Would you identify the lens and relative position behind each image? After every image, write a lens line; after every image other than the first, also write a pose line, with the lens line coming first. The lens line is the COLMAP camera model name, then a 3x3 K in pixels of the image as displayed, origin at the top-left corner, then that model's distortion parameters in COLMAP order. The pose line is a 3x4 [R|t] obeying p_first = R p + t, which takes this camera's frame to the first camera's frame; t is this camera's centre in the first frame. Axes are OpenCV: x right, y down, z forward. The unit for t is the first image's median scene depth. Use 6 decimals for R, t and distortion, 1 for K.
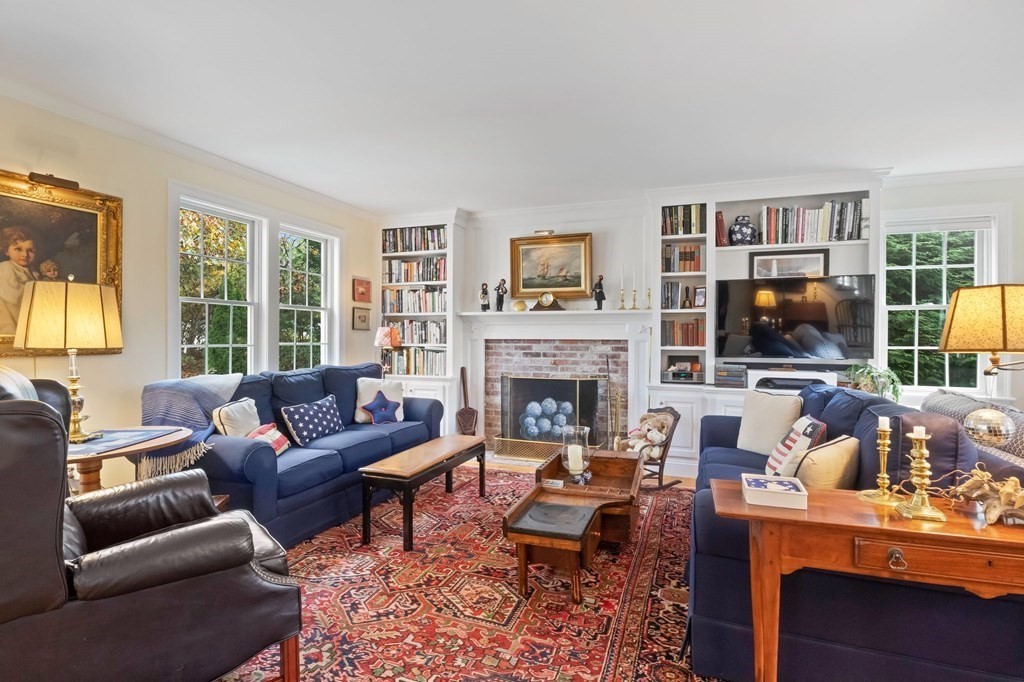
lens RADIAL K [[509.9, 0, 511.9], [0, 509.9, 332.2], [0, 0, 1]] dist [-0.006065, -0.000629]
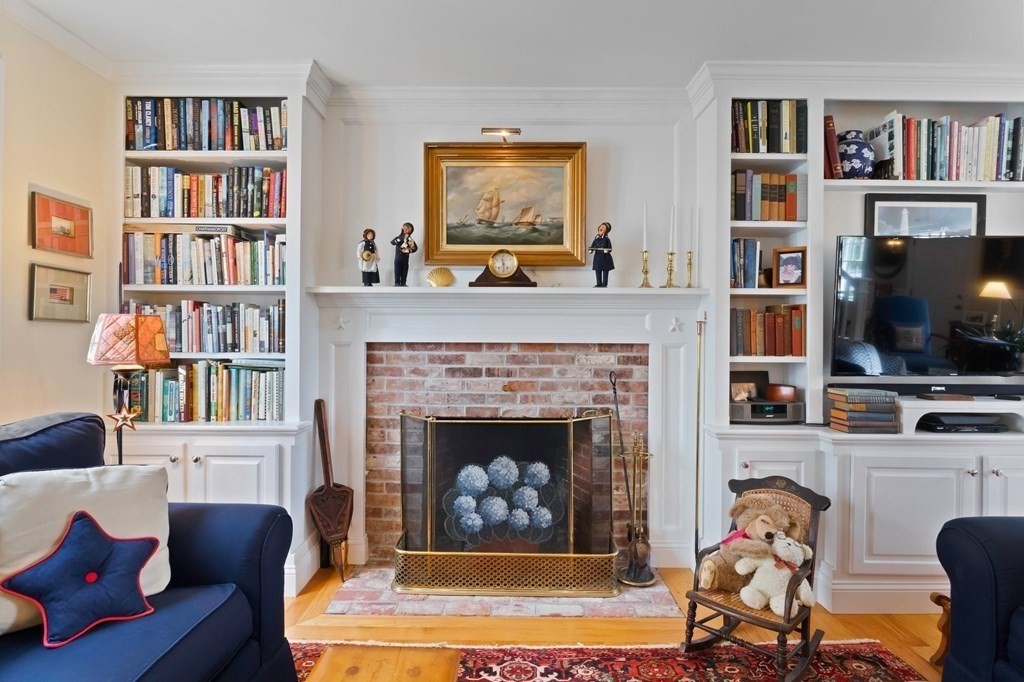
lens RADIAL K [[509.9, 0, 511.9], [0, 509.9, 332.2], [0, 0, 1]] dist [-0.006065, -0.000629]
pose [[0.938192, 0.004085, 0.346090, -0.095956], [-0.005007, 0.999986, 0.001769, 0.001933], [-0.346078, -0.003392, 0.938200, 0.497185]]
